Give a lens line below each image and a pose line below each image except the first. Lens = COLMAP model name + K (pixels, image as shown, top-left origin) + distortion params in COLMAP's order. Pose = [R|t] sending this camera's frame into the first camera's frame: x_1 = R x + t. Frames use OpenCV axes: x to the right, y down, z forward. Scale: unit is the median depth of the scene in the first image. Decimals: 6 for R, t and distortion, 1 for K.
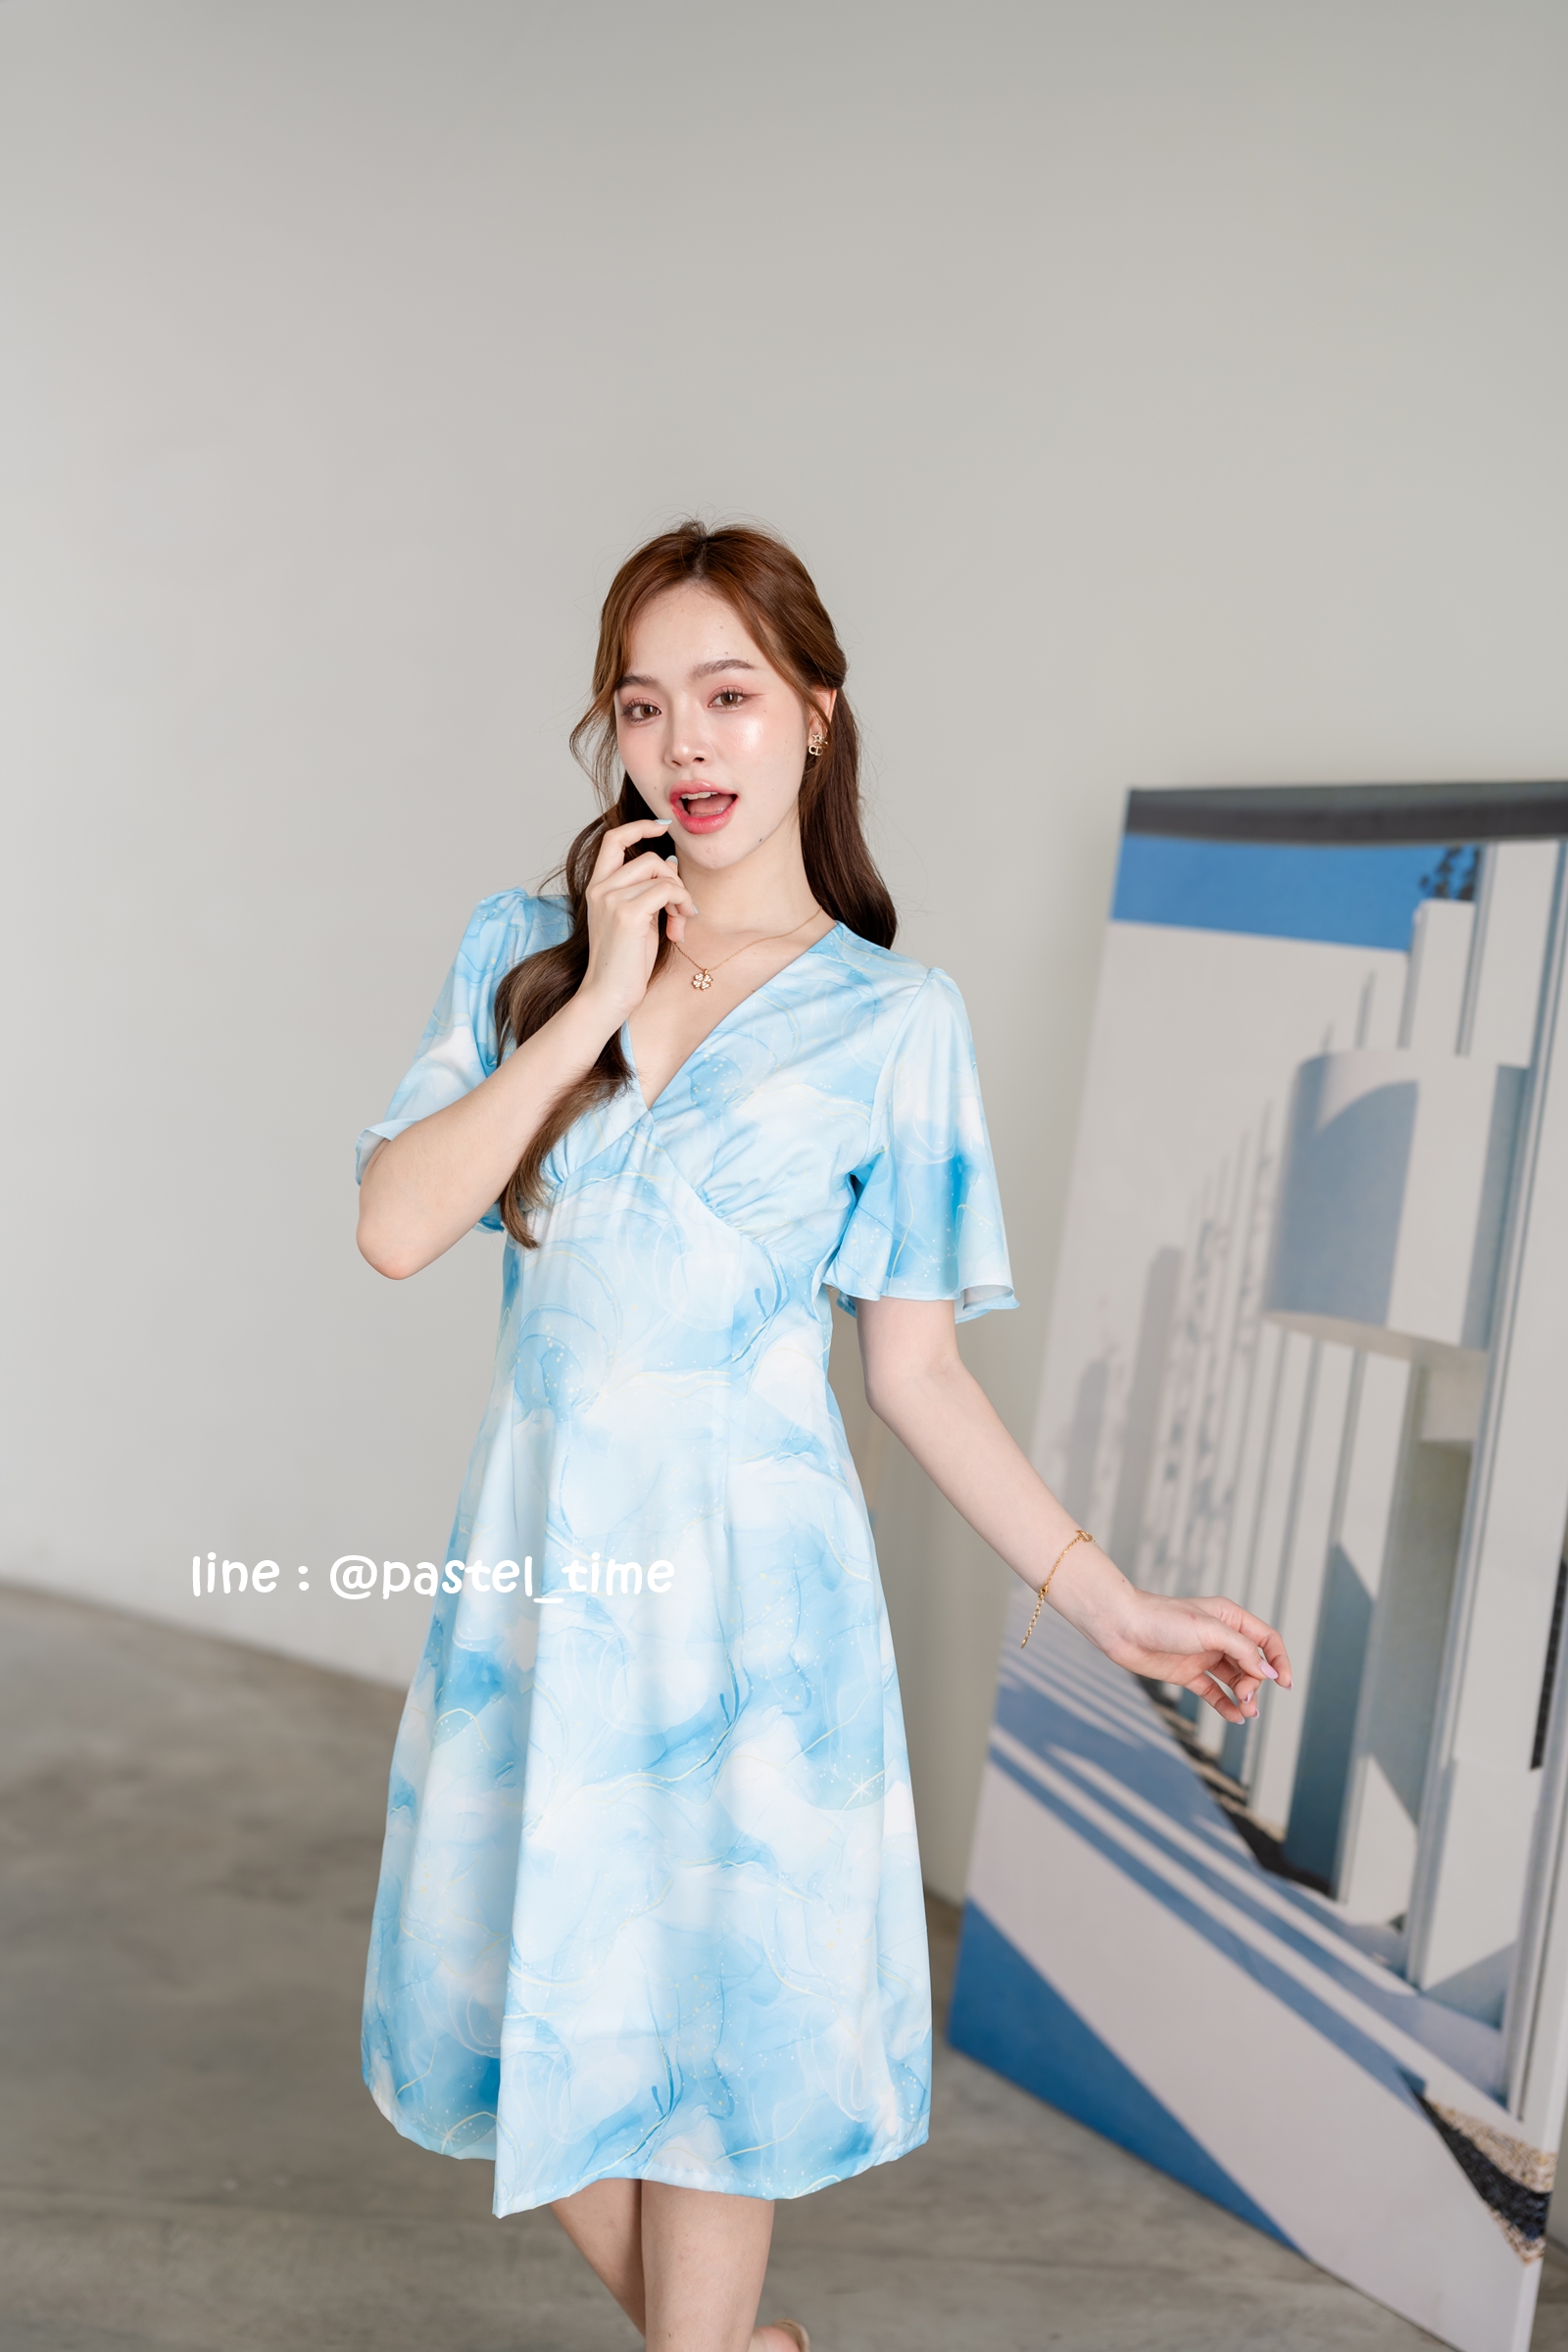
lens RADIAL K [[3410.6, 0, 792.0], [0, 3410.6, 1176.1], [0, 0, 1]] dist [0.009959, 0.000000]
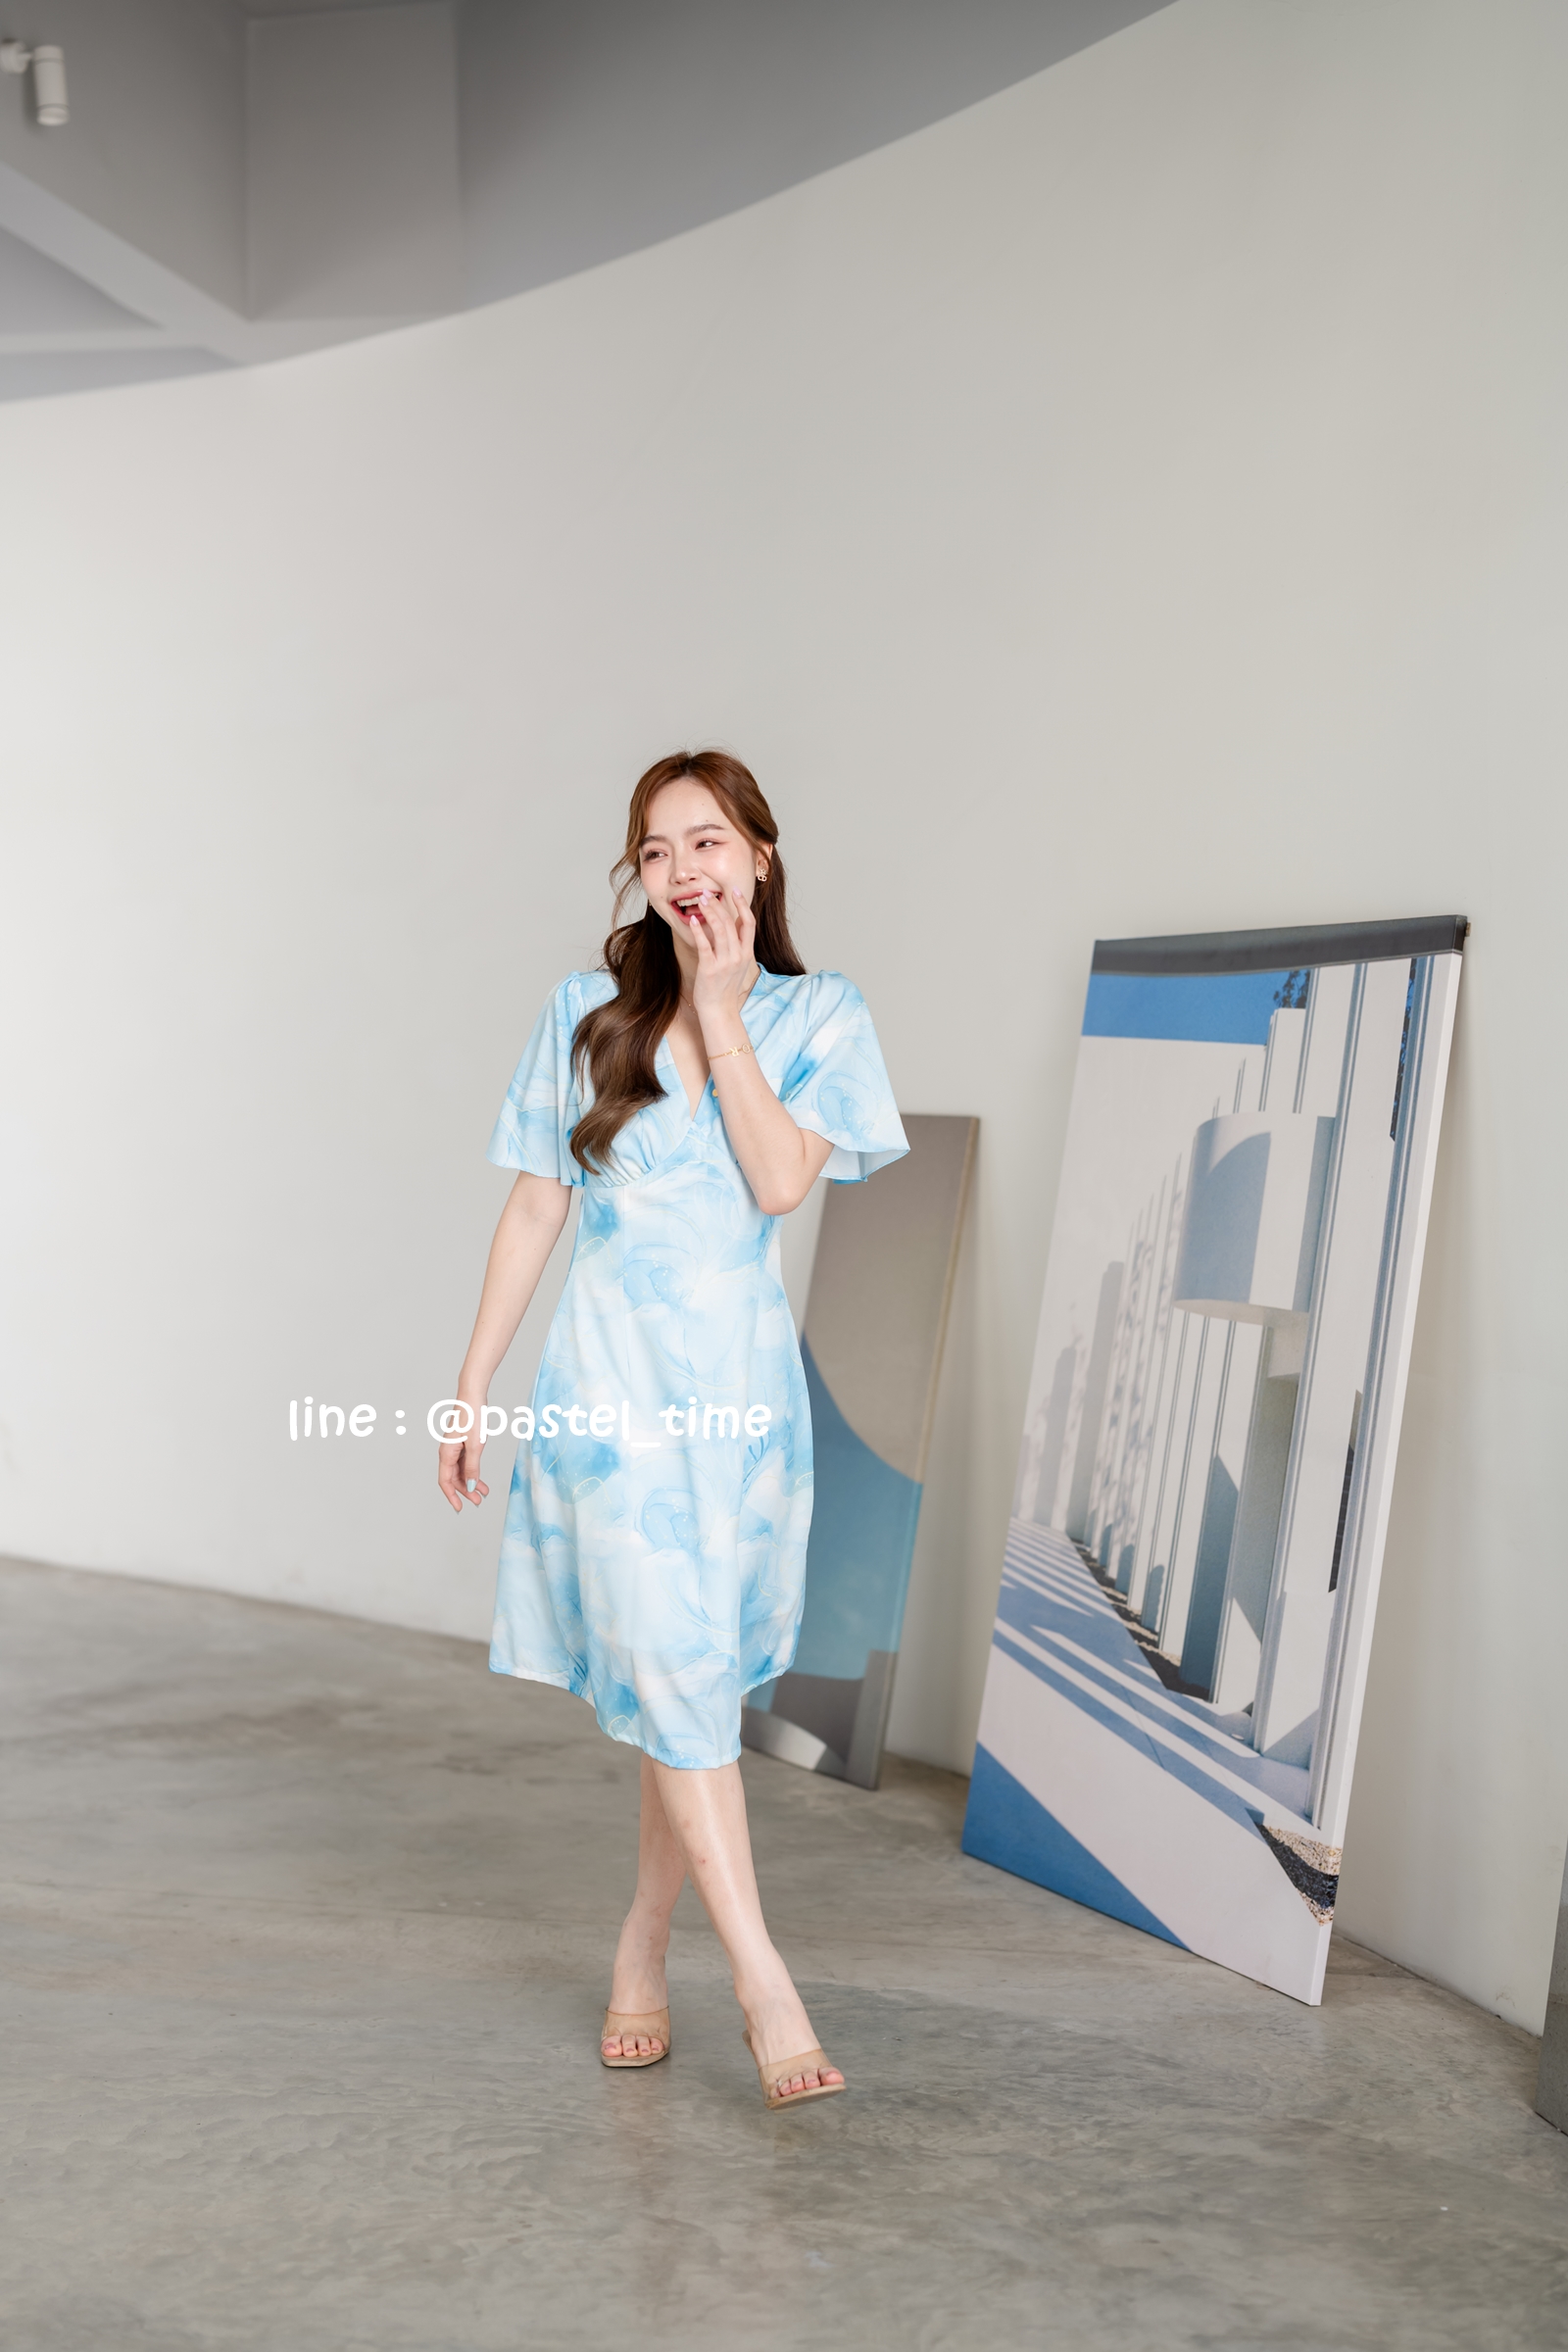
lens RADIAL K [[3410.6, 0, 772.1], [0, 3410.6, 1197.2], [0, 0, 1]] dist [0.009959, 0.000000]
pose [[0.997728, 0.004220, -0.067241, 0.070213], [-0.008523, 0.997924, -0.063838, 0.093363], [0.066832, 0.064266, 0.995692, -0.448942]]
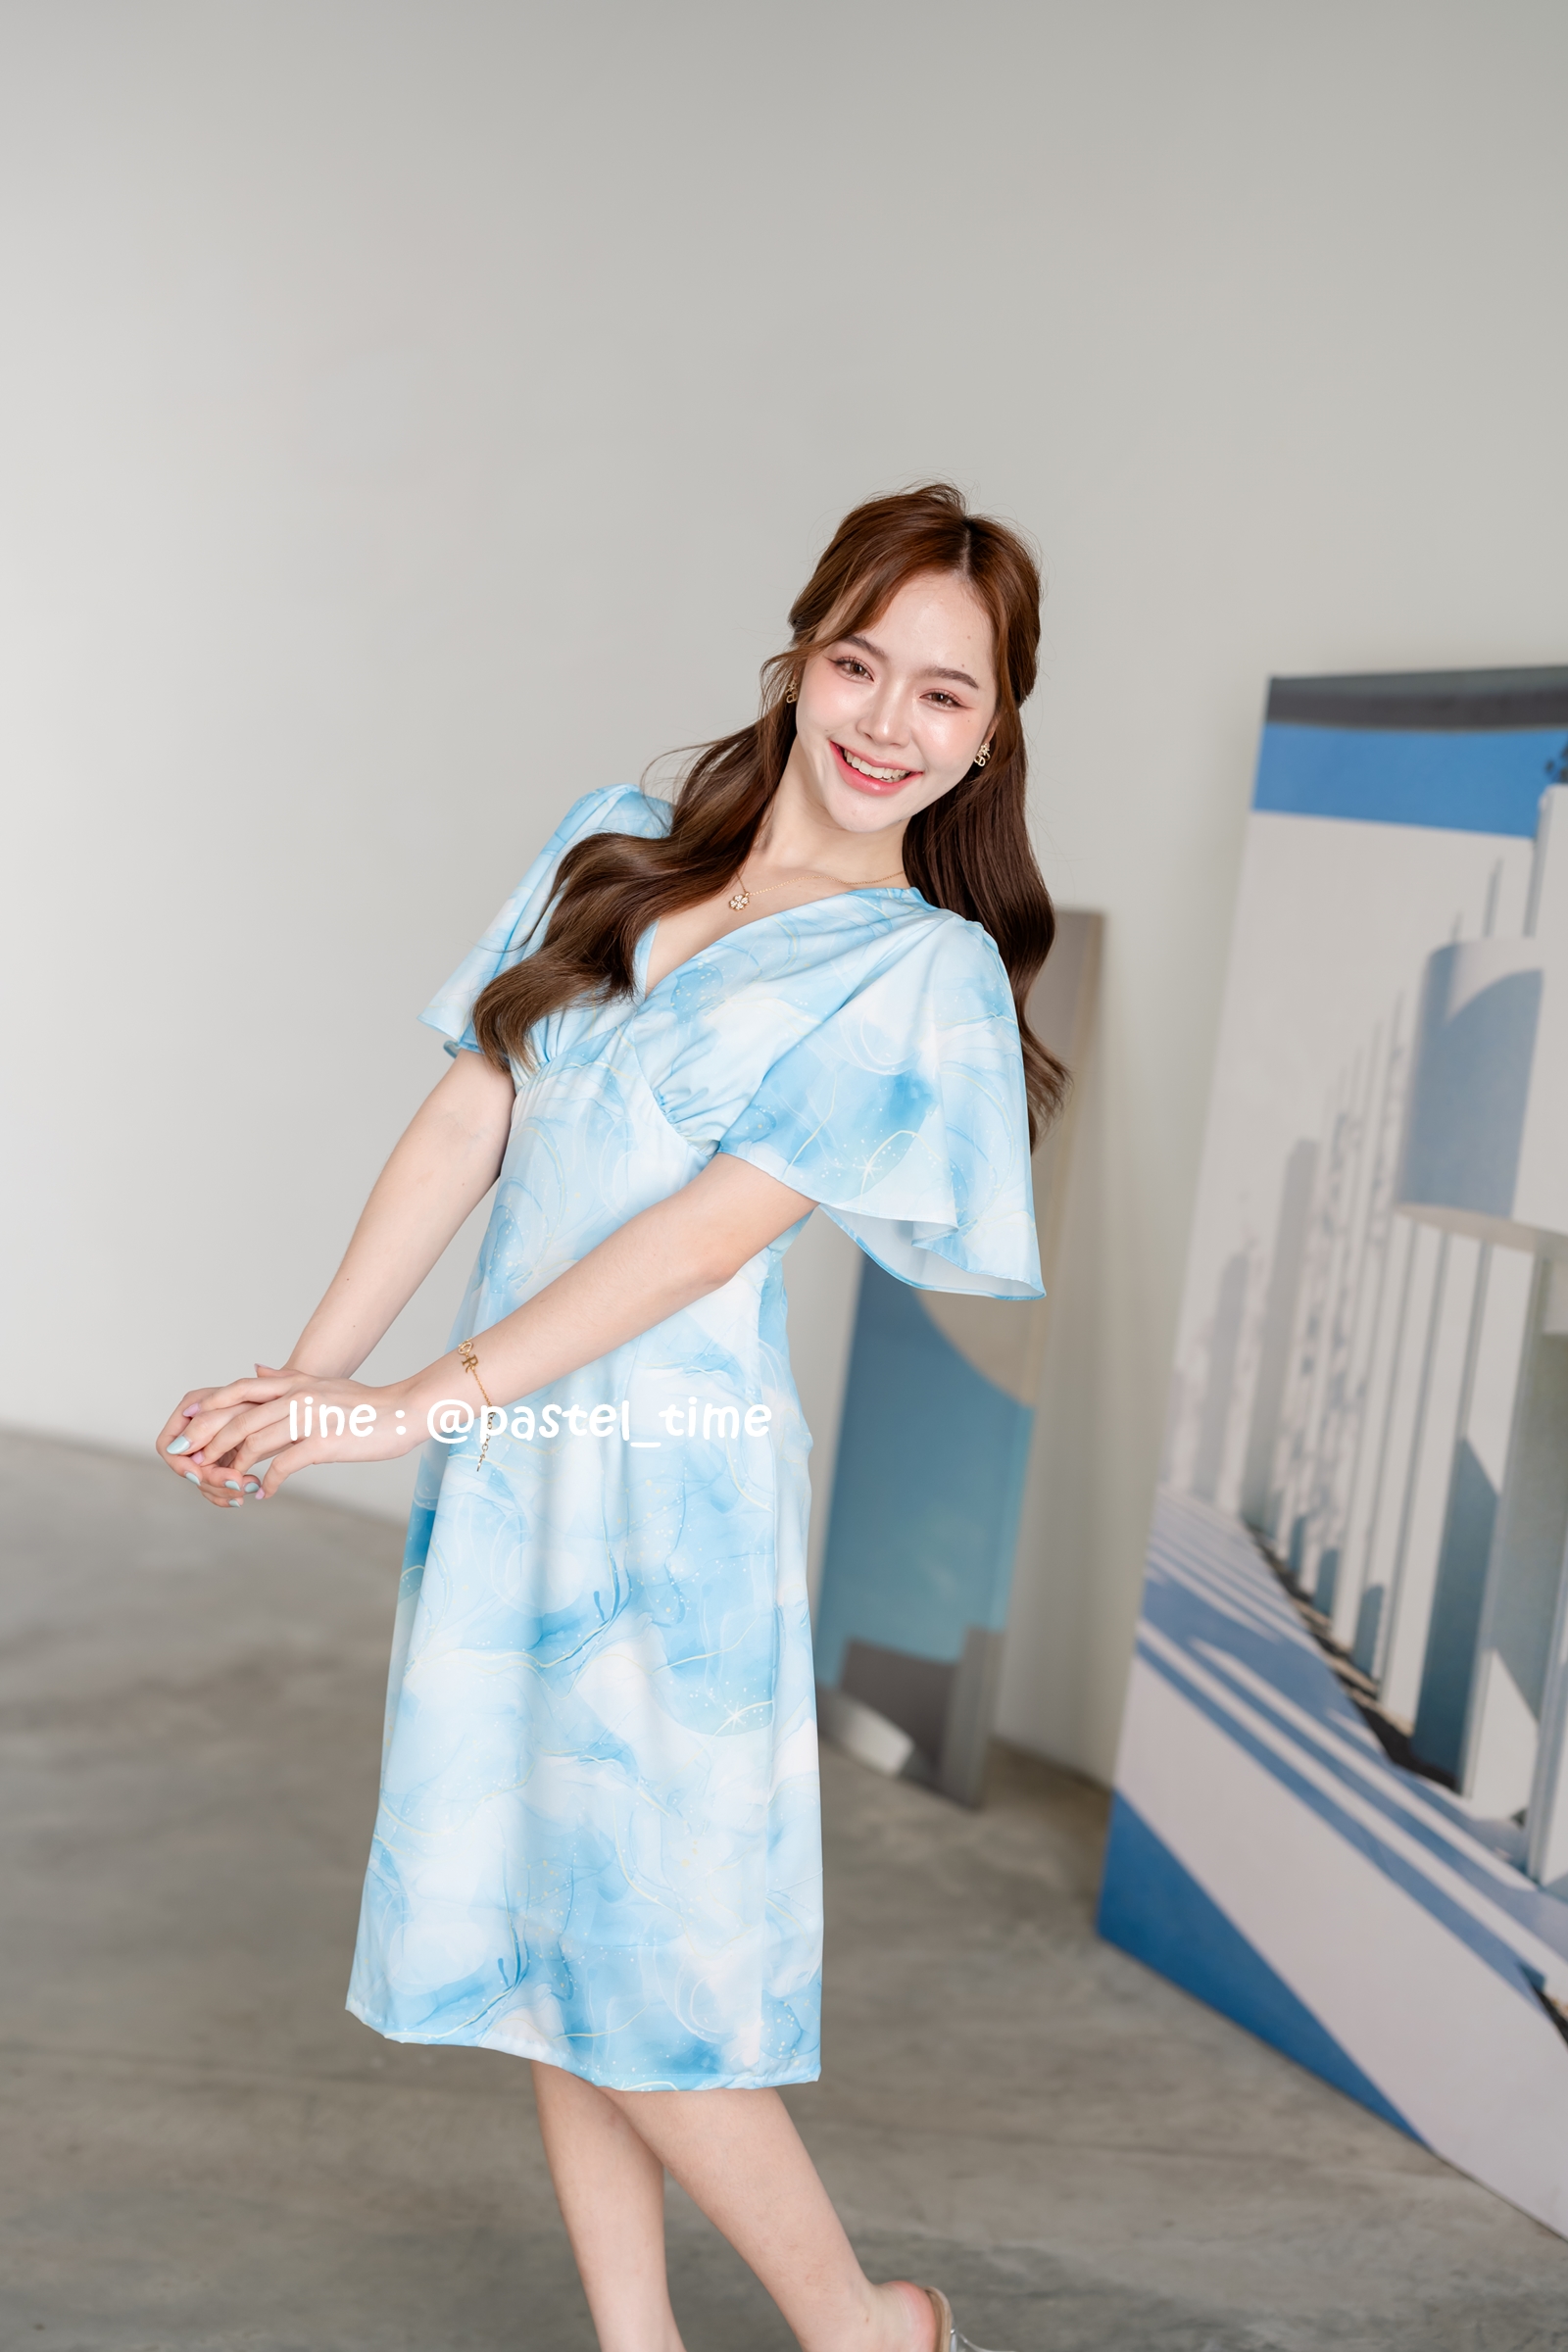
lens RADIAL K [[3410.6, 0, 804.0], [0, 3410.6, 1171.8], [0, 0, 1]] dist [0.009959, 0.000000]
pose [[0.996438, -0.007620, -0.083985, 0.053085], [0.010107, 0.999522, 0.029222, -0.000427], [0.083722, -0.029966, 0.996038, -0.001759]]
